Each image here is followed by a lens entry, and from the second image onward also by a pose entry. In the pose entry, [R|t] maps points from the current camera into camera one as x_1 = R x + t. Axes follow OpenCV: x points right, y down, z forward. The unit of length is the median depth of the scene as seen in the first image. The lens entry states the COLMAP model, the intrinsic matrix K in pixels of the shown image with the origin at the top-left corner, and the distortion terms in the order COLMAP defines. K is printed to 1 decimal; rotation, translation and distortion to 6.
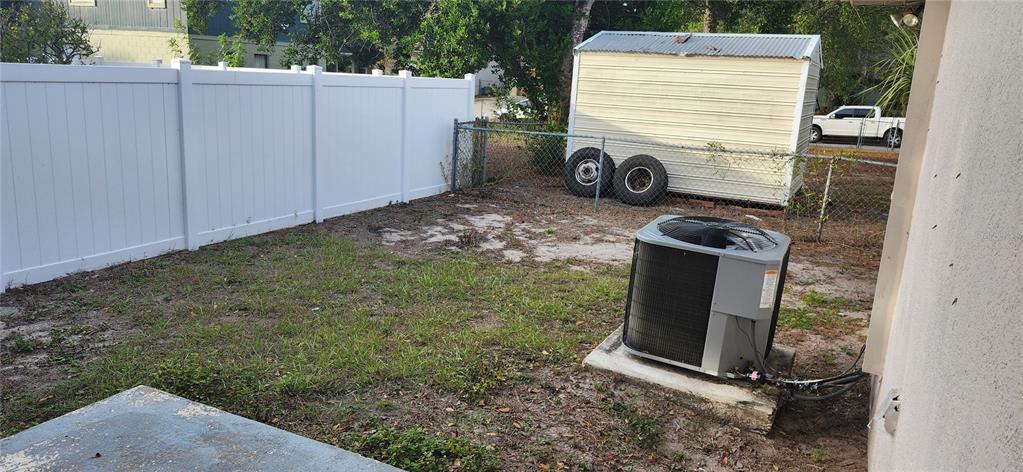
lens RADIAL K [[702.9, 0, 521.2], [0, 702.9, 235.7], [0, 0, 1]] dist [0.131824, -0.184599]
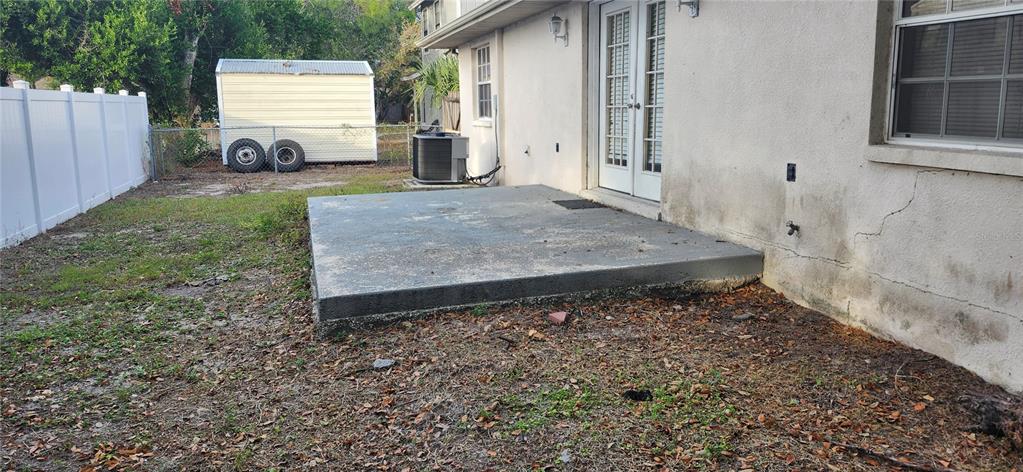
lens RADIAL K [[702.9, 0, 521.2], [0, 702.9, 235.7], [0, 0, 1]] dist [0.131824, -0.184599]
pose [[0.714366, -0.187185, 0.674272, -0.528994], [0.205546, 0.977184, 0.053507, 0.109101], [-0.668903, 0.100370, 0.736542, -0.443611]]
